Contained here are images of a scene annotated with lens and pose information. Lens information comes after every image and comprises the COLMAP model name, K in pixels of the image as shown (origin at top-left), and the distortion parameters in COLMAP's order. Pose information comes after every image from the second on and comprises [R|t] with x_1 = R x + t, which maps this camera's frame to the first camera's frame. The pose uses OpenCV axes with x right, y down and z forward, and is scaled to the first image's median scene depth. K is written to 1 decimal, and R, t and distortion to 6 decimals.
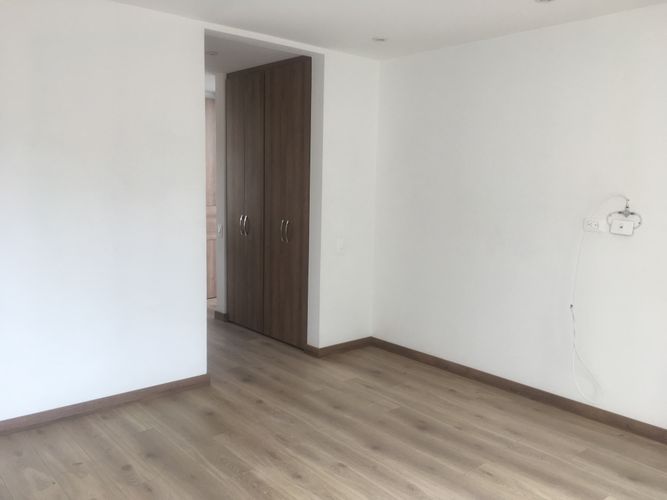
lens RADIAL K [[563.7, 0, 333.5], [0, 563.7, 250.0], [0, 0, 1]] dist [0.054770, -0.077226]
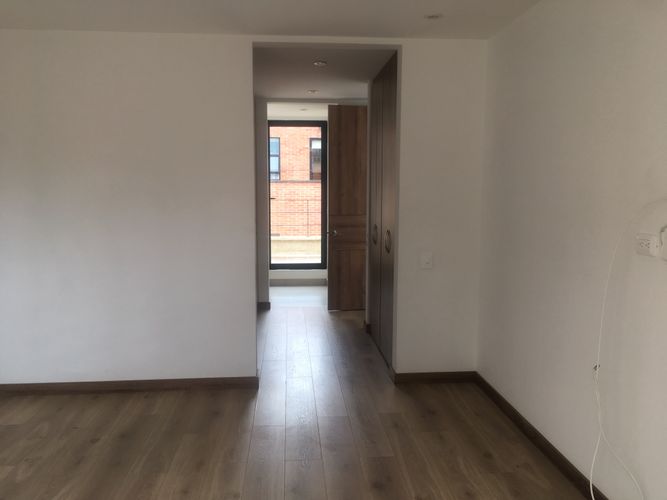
lens RADIAL K [[563.7, 0, 333.5], [0, 563.7, 250.0], [0, 0, 1]] dist [0.054770, -0.077226]
pose [[0.807711, 0.042887, -0.588017, 0.534680], [-0.053855, 0.998548, -0.001147, -0.018525], [0.587114, 0.032594, 0.808848, 0.273714]]
